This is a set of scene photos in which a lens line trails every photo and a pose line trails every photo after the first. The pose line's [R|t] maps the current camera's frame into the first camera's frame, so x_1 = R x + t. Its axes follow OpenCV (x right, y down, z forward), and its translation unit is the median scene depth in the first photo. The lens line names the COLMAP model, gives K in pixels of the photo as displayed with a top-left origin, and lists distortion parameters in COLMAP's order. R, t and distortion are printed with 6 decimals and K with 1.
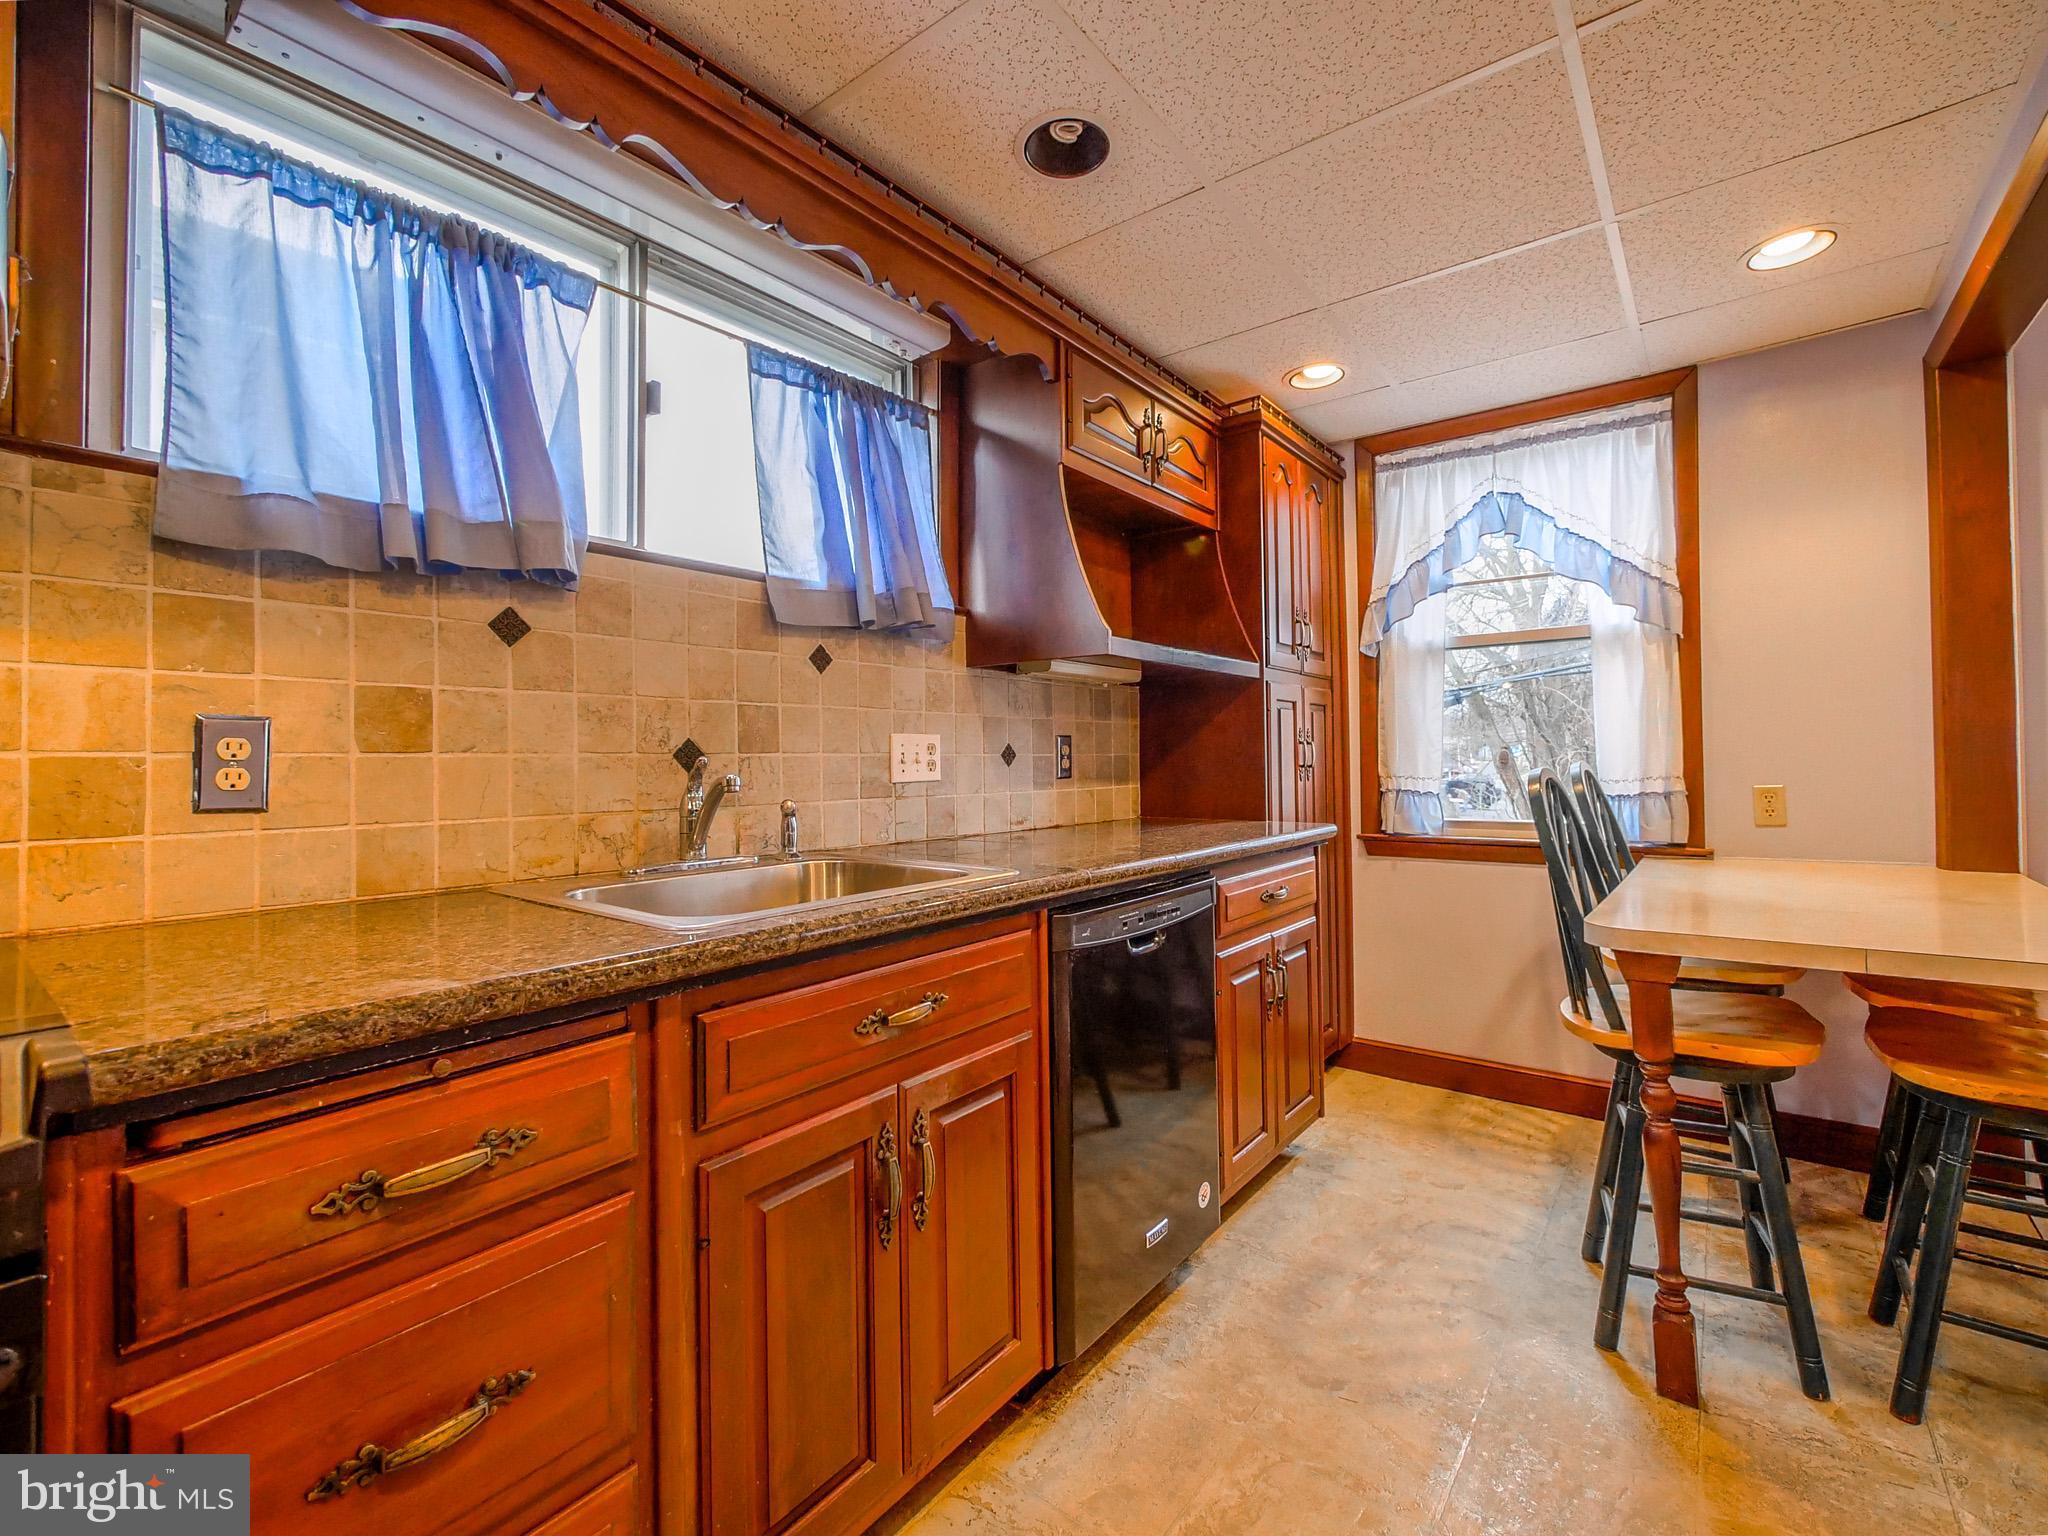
lens RADIAL K [[905.3, 0, 1022.5], [0, 905.3, 746.4], [0, 0, 1]] dist [-0.000791, -0.000046]
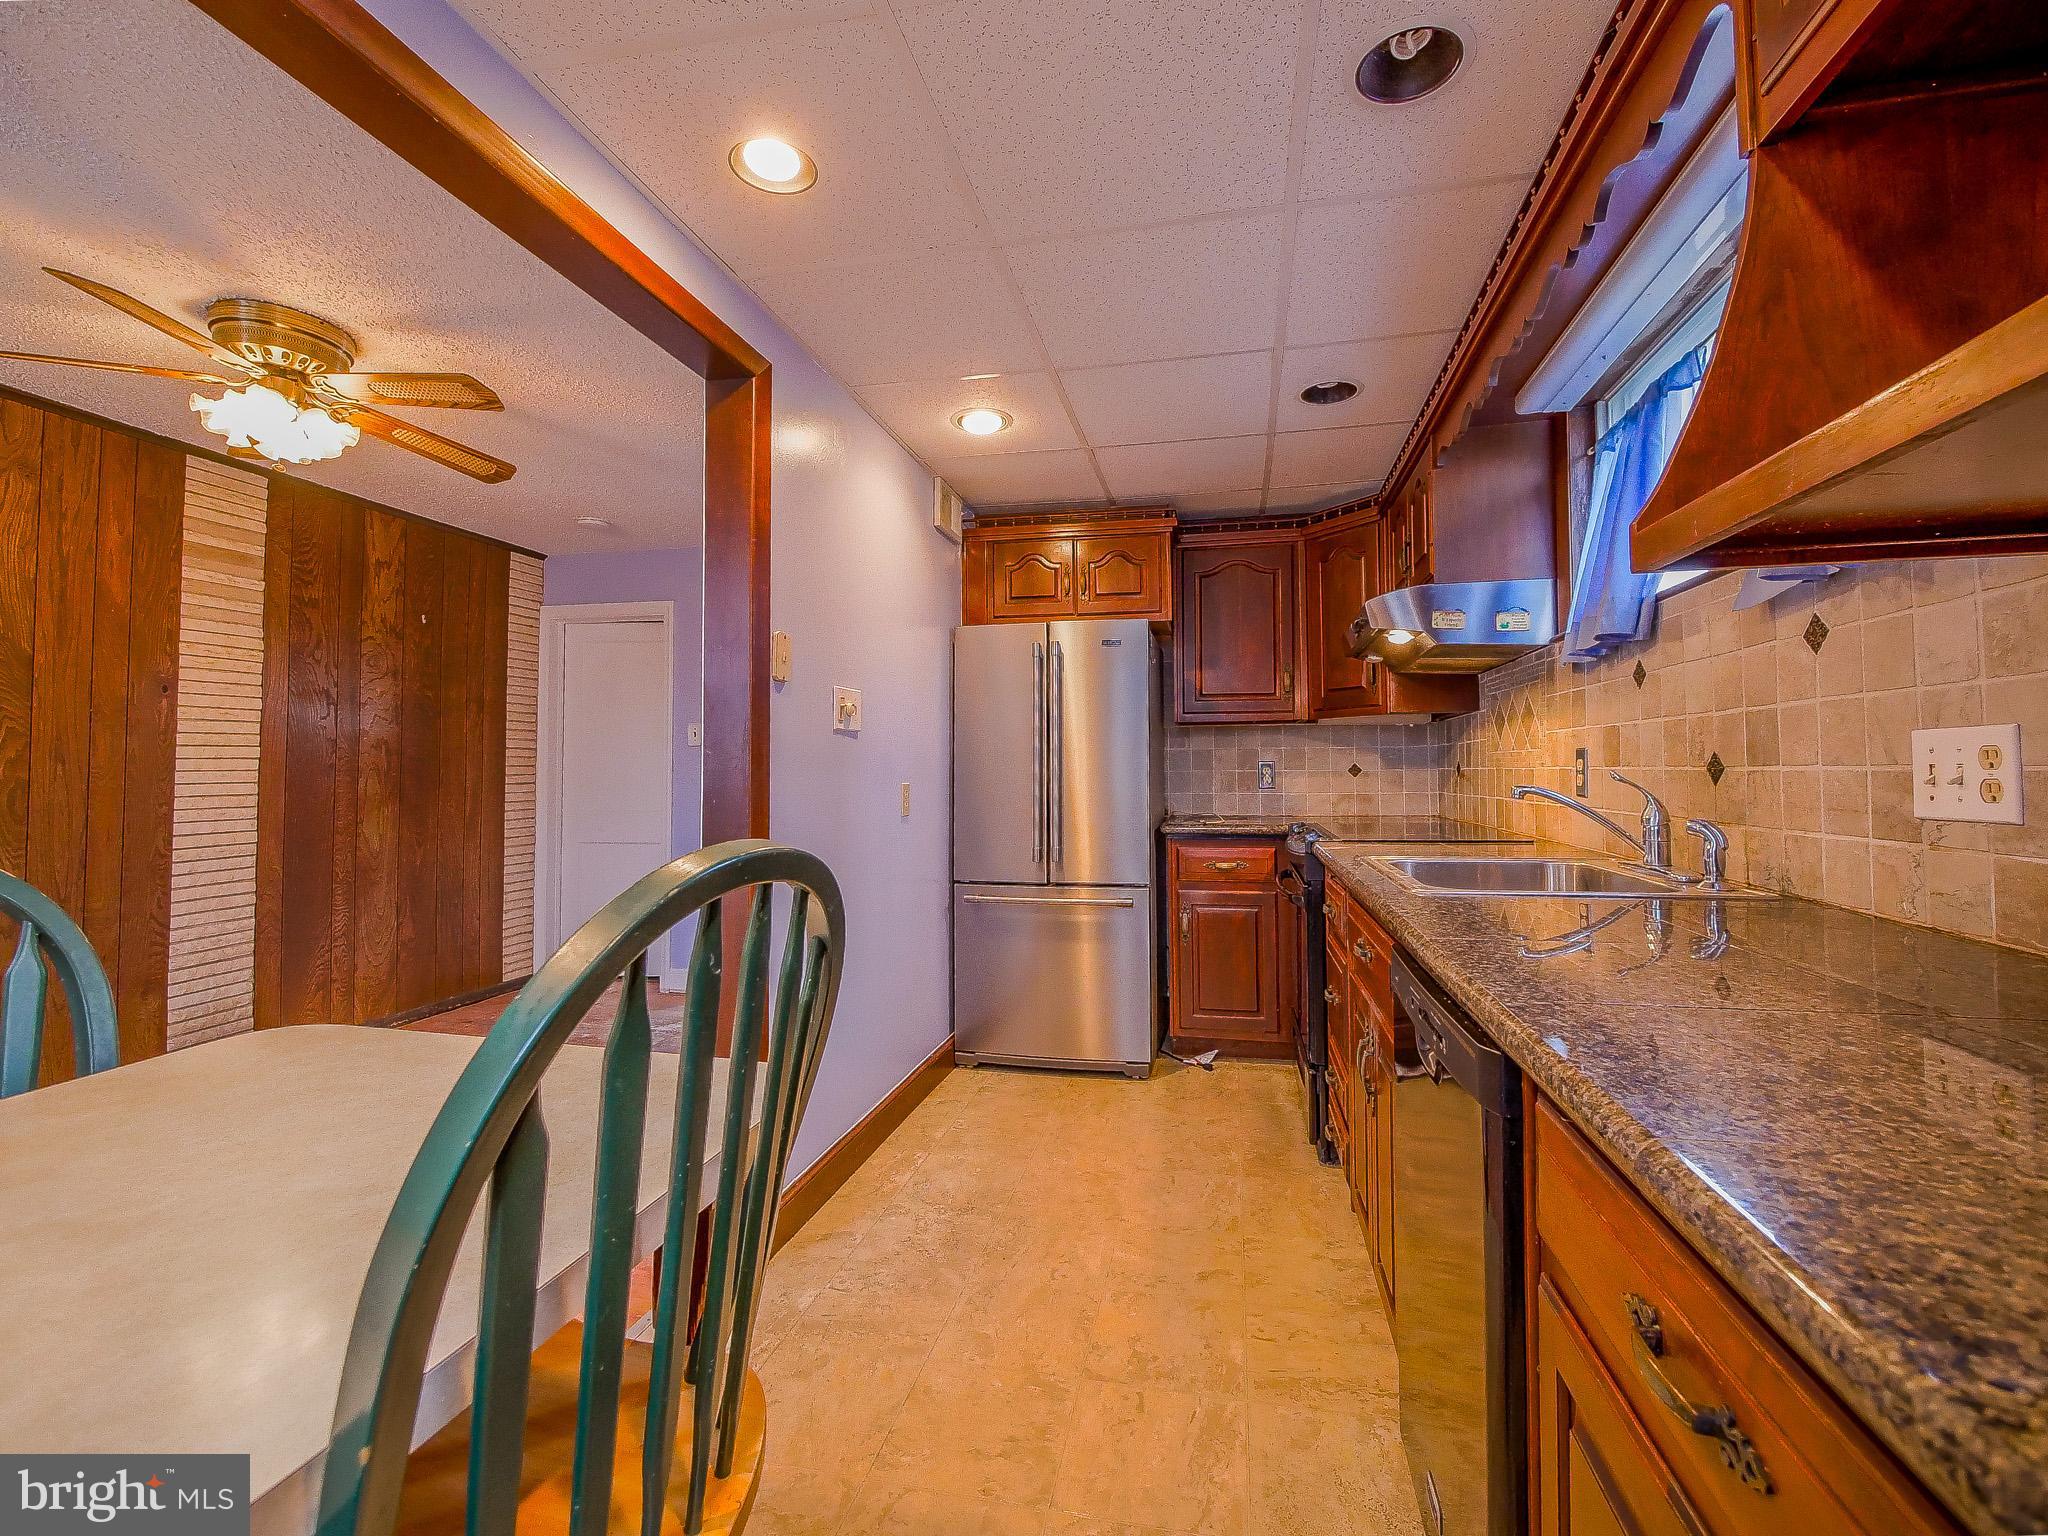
lens RADIAL K [[905.3, 0, 1022.5], [0, 905.3, 746.4], [0, 0, 1]] dist [-0.000791, -0.000046]
pose [[-0.906995, -0.001219, -0.421139, 0.643032], [0.014018, 0.999354, -0.033083, 0.007051], [0.420907, -0.035909, -0.906393, 1.379540]]
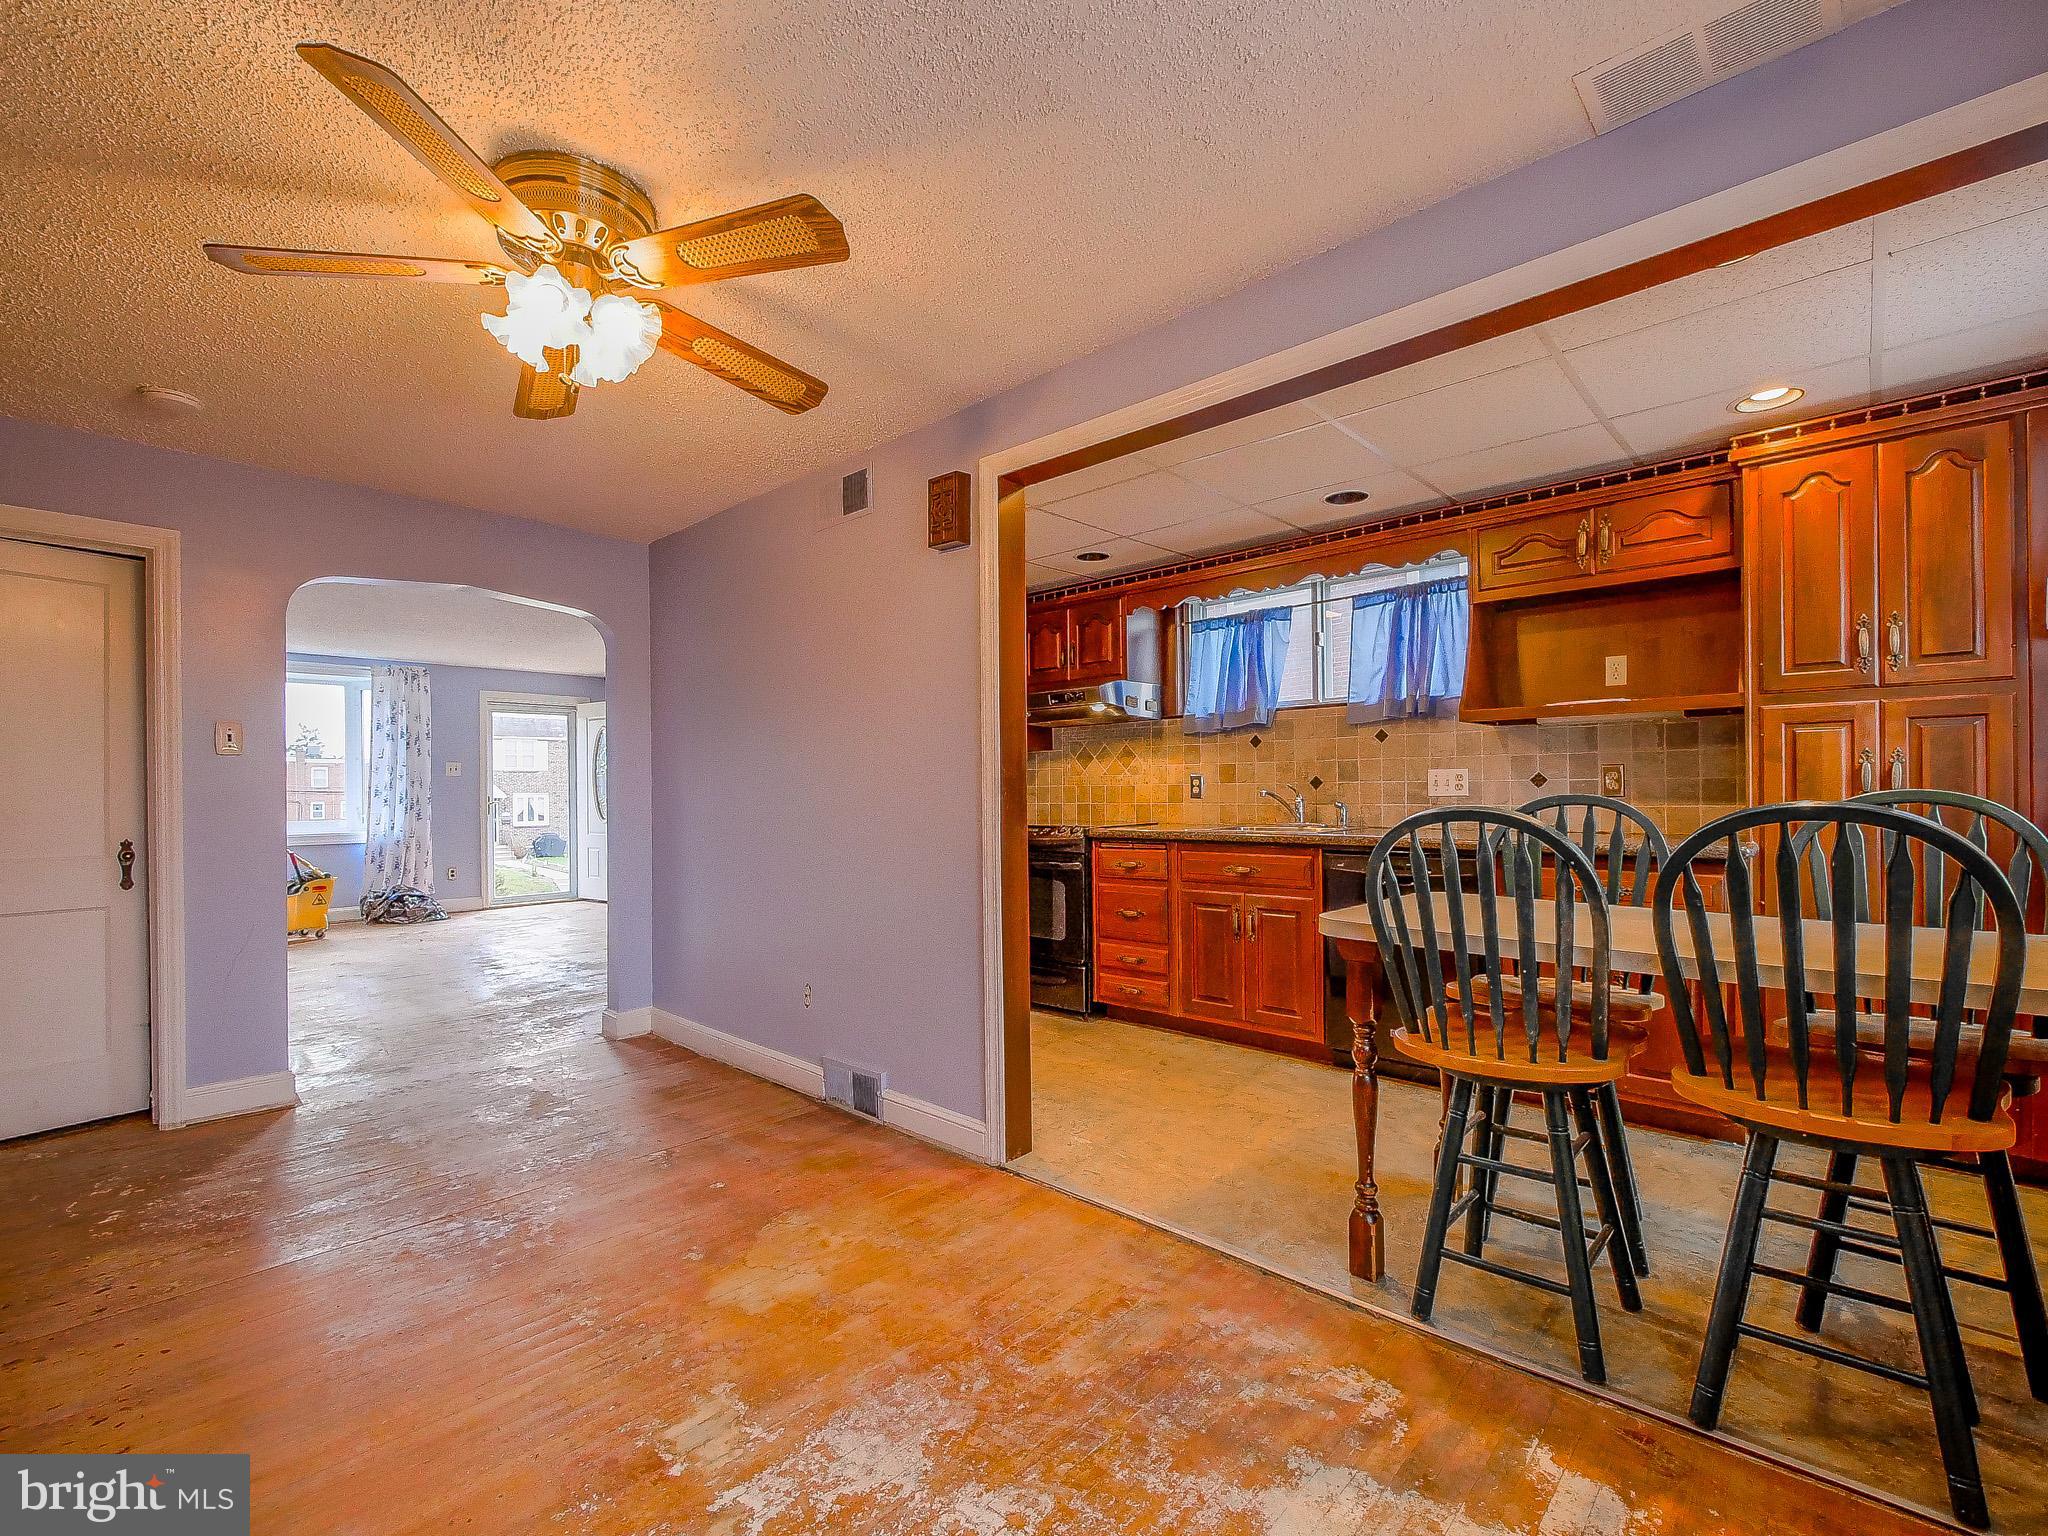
lens RADIAL K [[913.0, 0, 1019.8], [0, 913.0, 803.5], [0, 0, 1]] dist [0.000166, 0.000024]
pose [[-0.099771, 0.023411, -0.994735, 1.957476], [0.023569, 0.999498, 0.021159, -0.004671], [0.994731, -0.021334, -0.100272, 0.378583]]
